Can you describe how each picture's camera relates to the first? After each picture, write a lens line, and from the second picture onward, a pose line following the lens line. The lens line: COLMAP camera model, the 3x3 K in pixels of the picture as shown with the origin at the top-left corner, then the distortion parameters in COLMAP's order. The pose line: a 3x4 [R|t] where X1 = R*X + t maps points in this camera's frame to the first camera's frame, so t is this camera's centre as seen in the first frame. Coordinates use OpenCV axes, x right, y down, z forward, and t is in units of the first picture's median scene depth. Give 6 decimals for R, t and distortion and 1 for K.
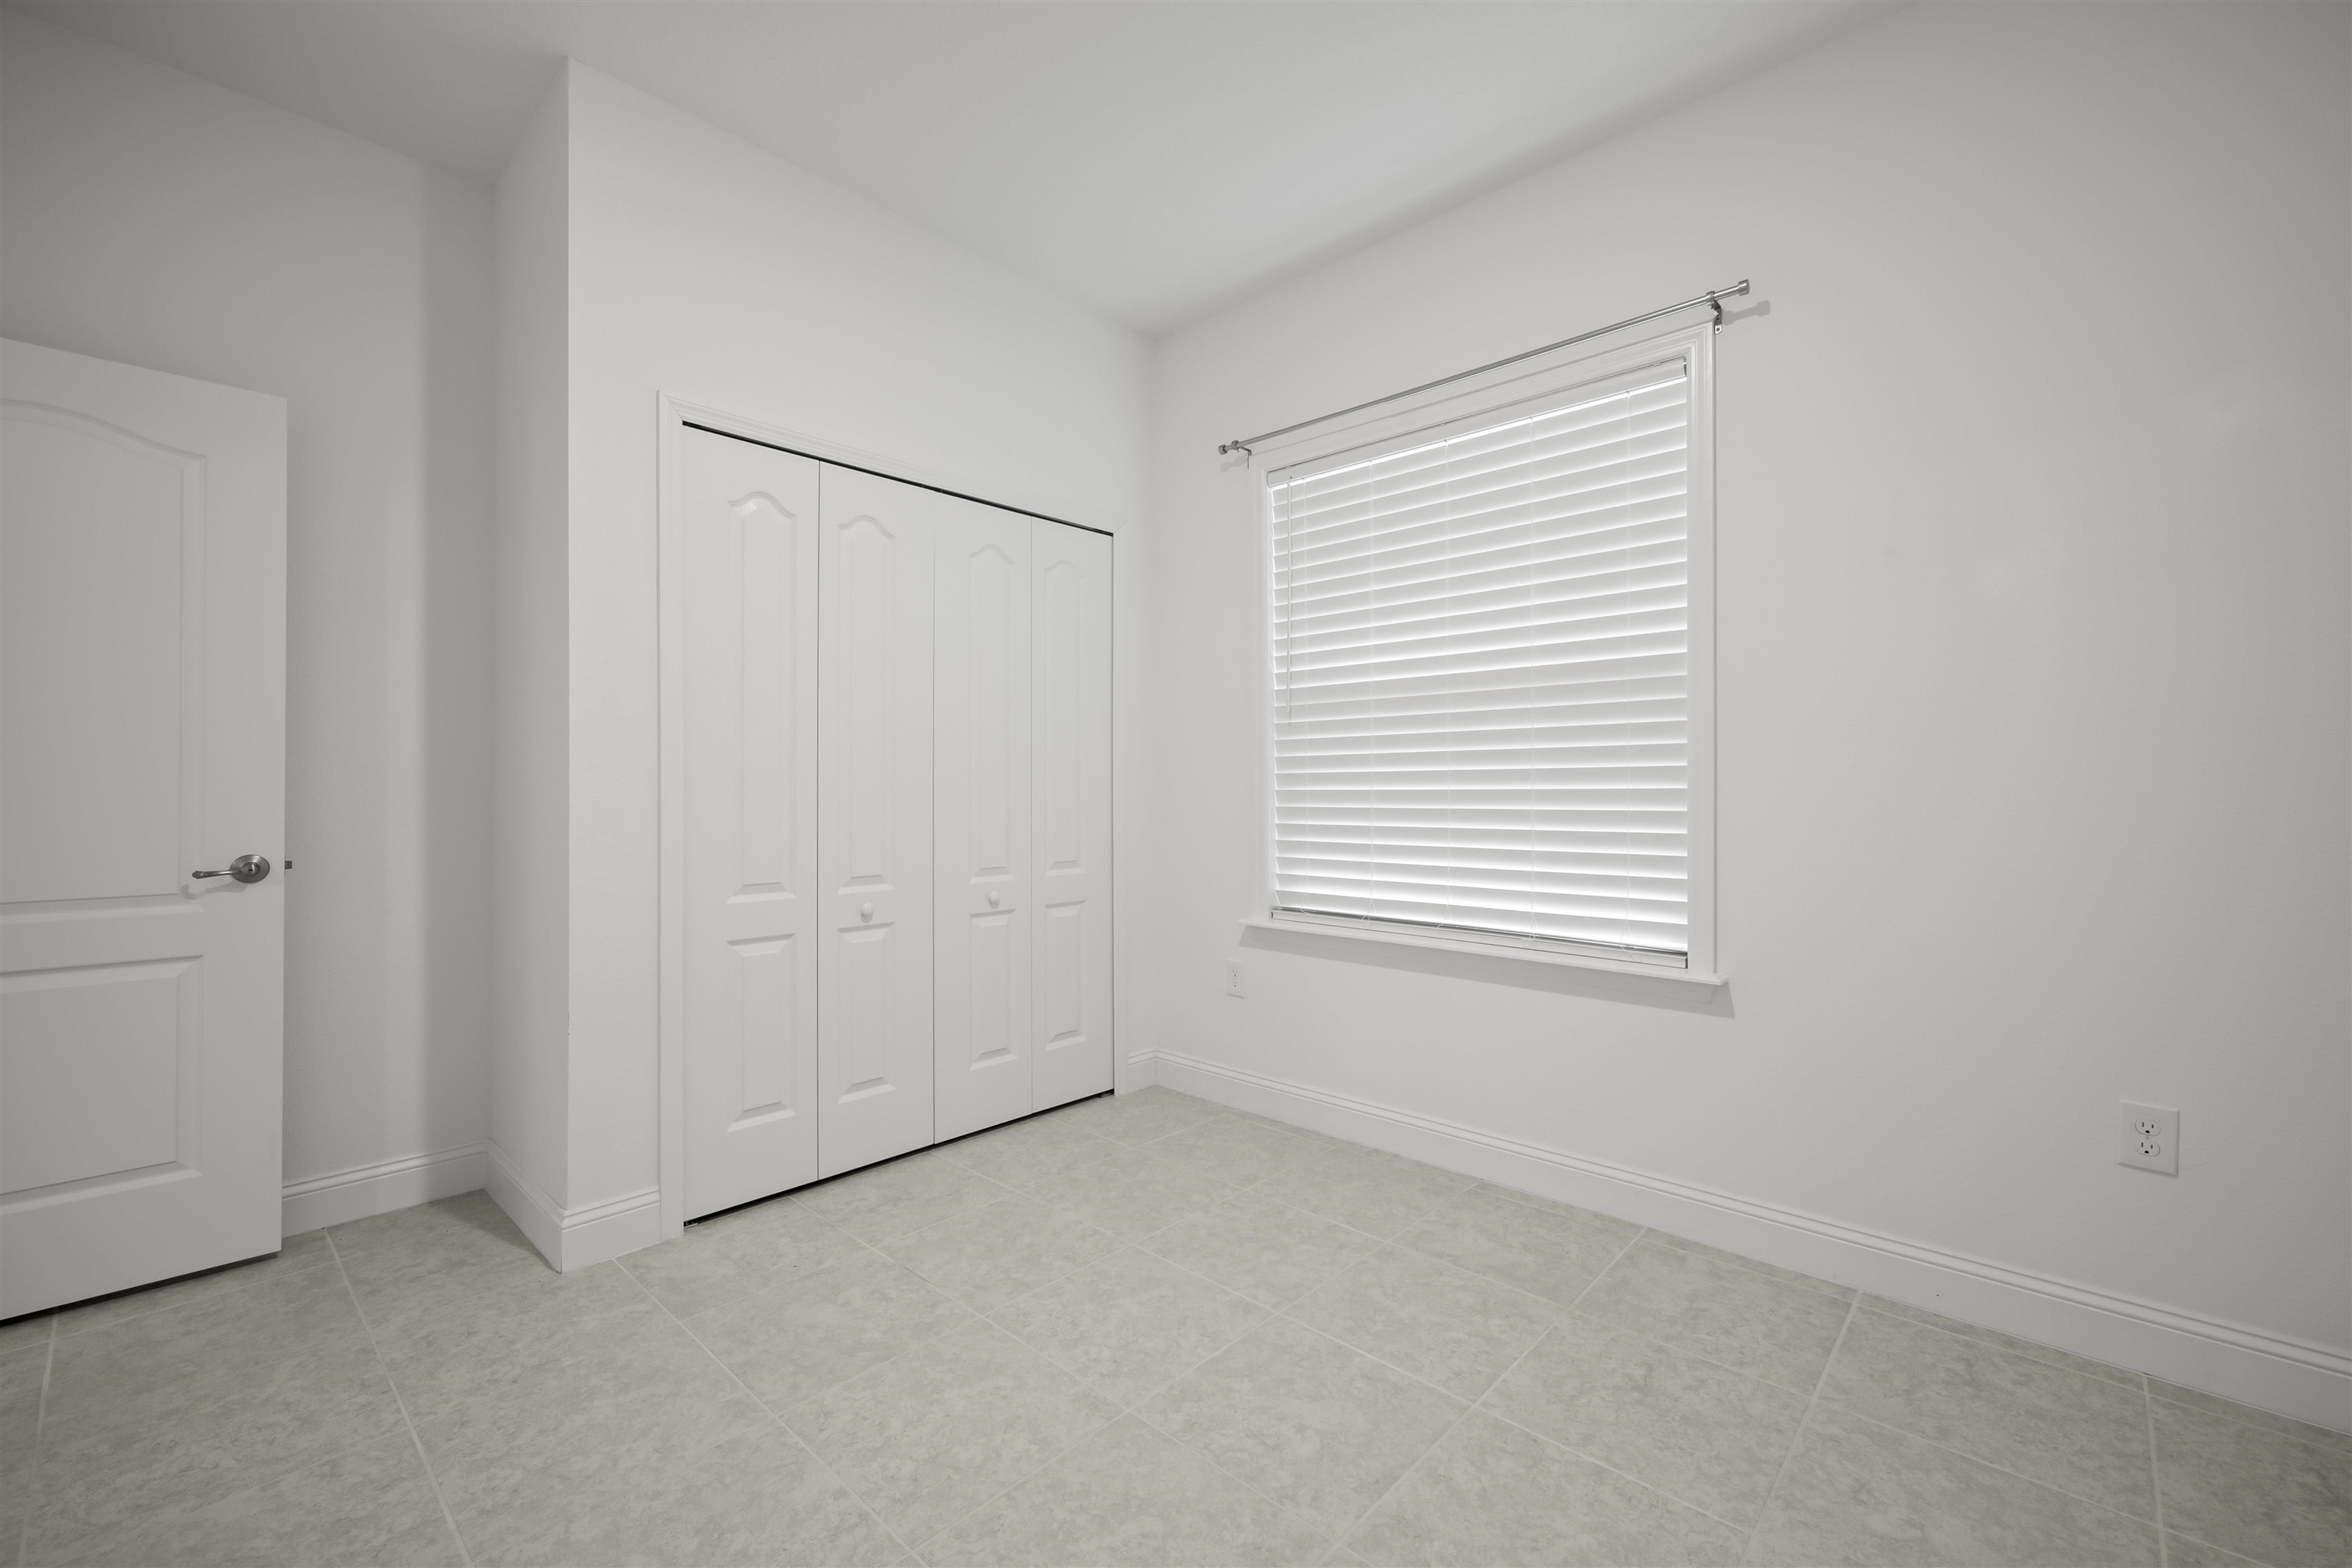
lens RADIAL K [[976.2, 0, 1176.8], [0, 976.2, 767.7], [0, 0, 1]] dist [0.003998, 0.000429]
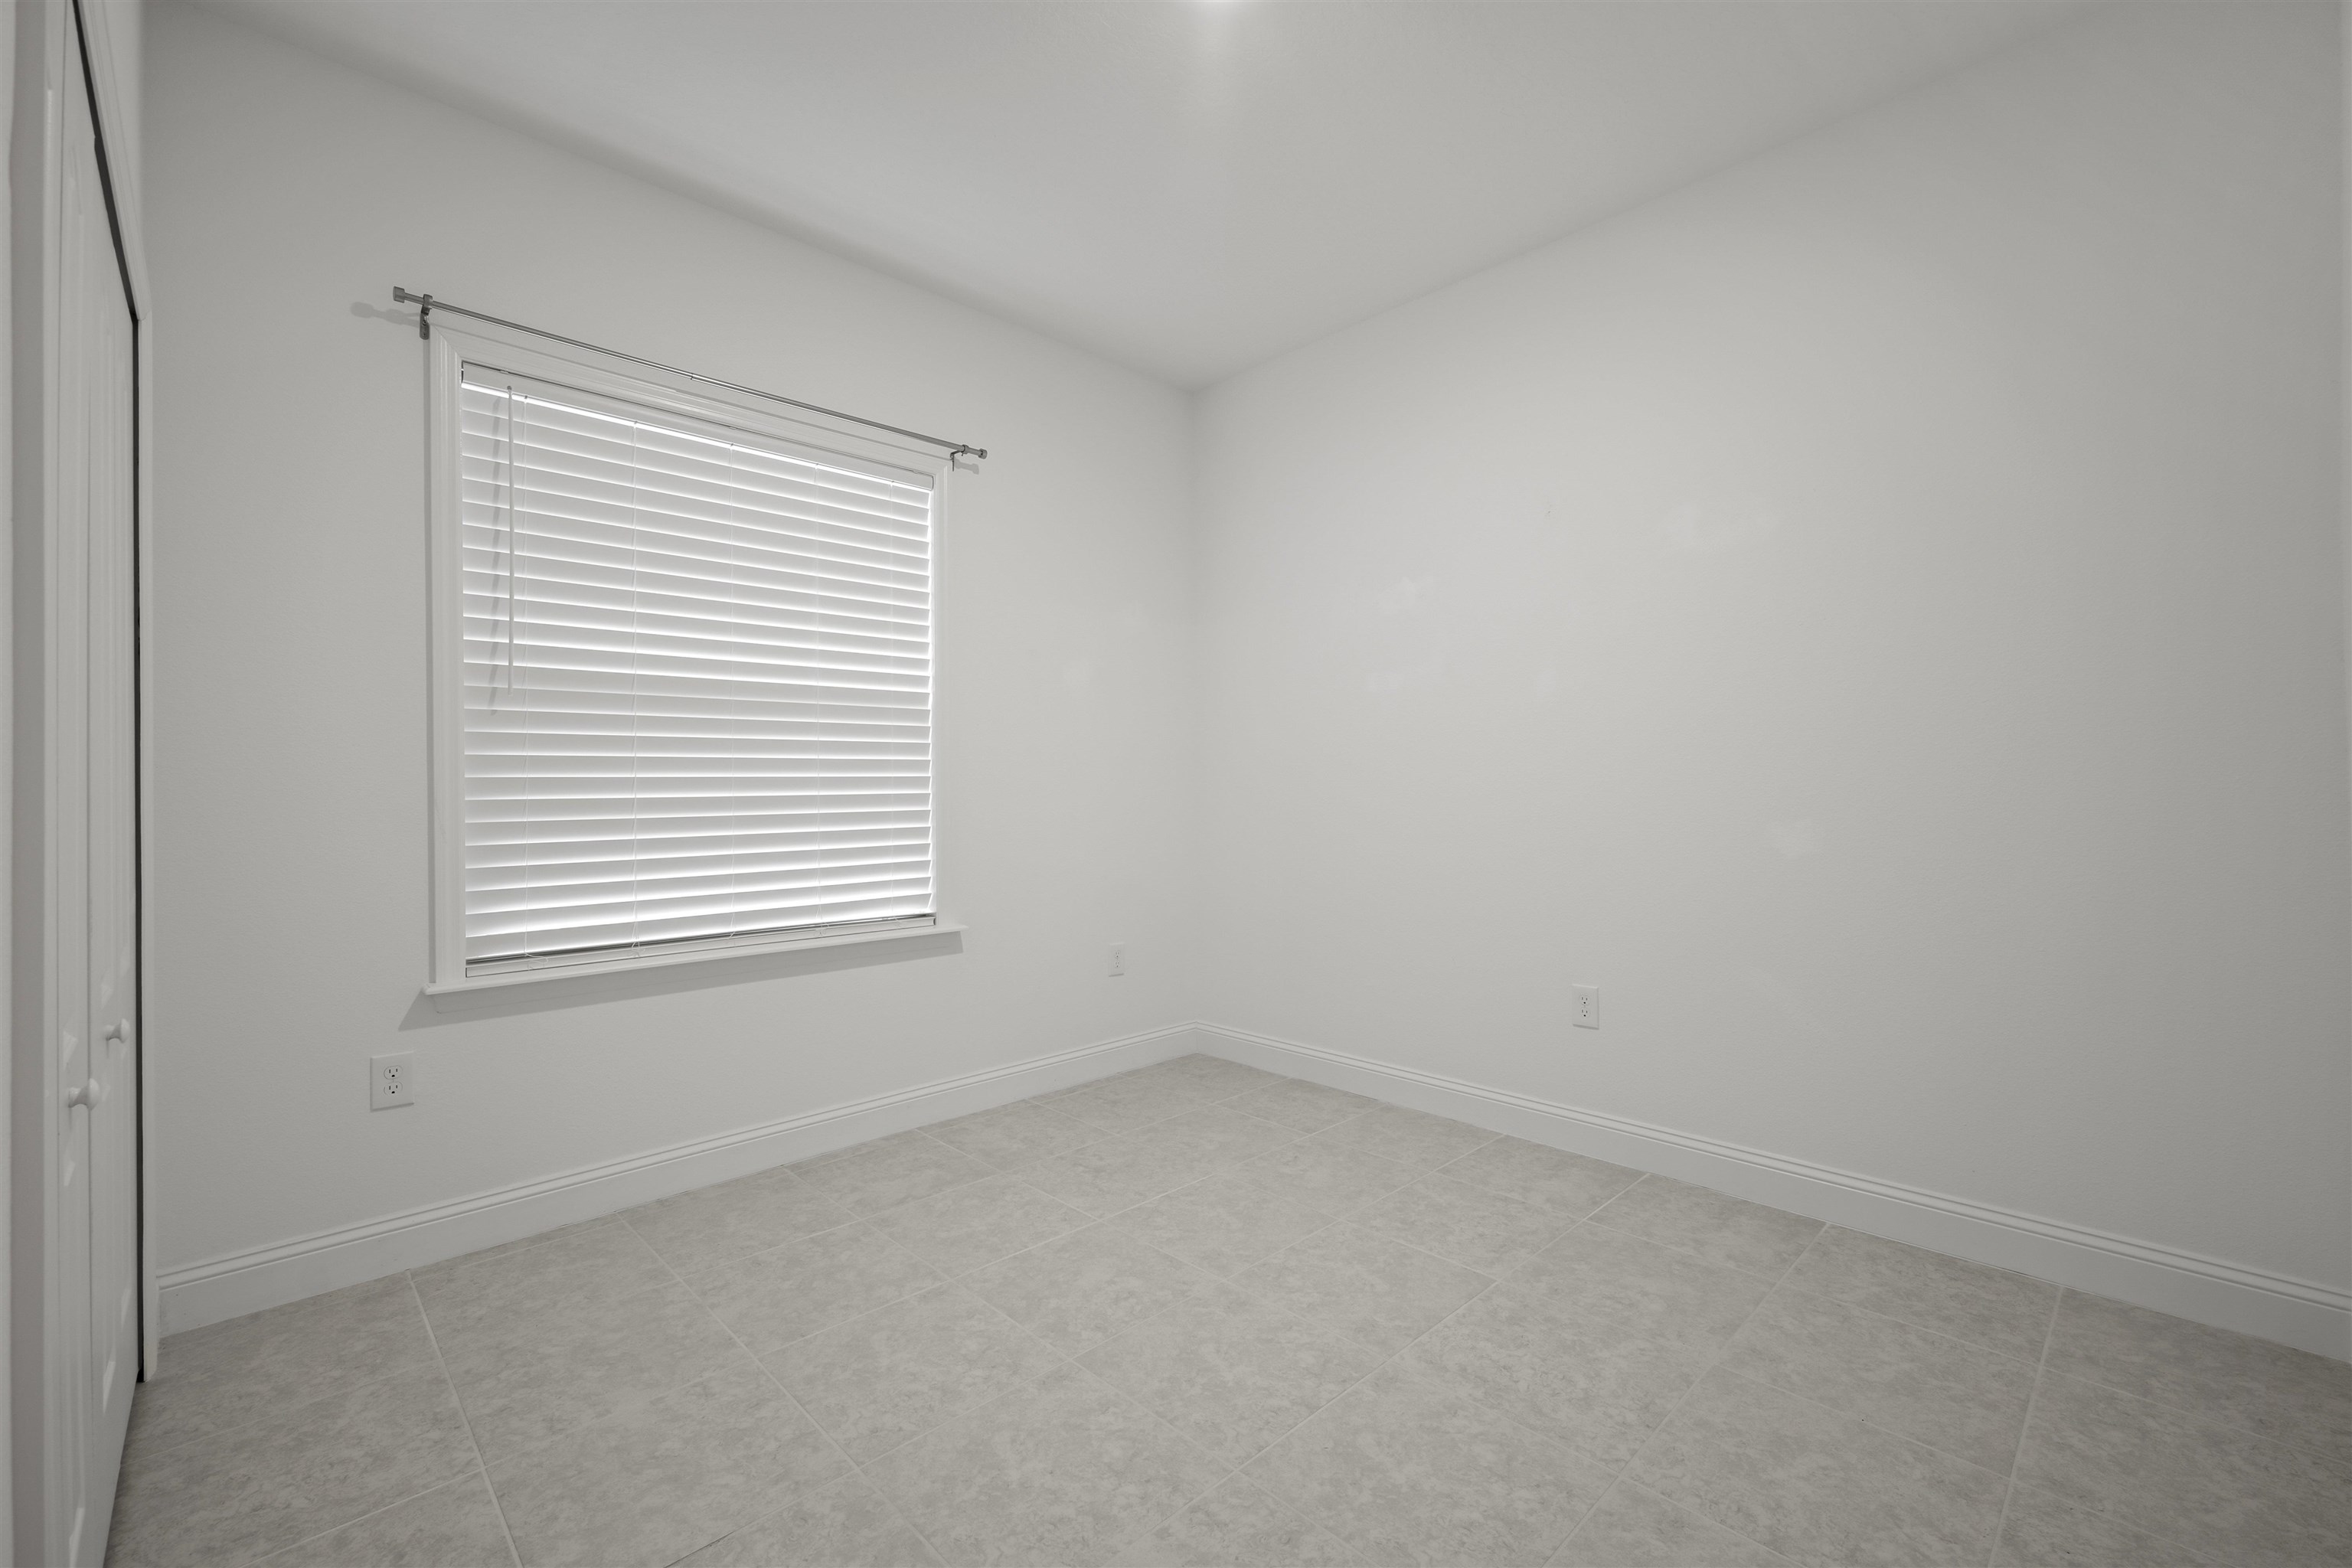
lens RADIAL K [[976.2, 0, 1176.8], [0, 976.2, 767.7], [0, 0, 1]] dist [0.003998, 0.000429]
pose [[0.047224, 0.022331, 0.998635, -0.830878], [-0.010142, 0.999709, -0.021875, 0.012693], [-0.998833, -0.009095, 0.047436, 0.602406]]
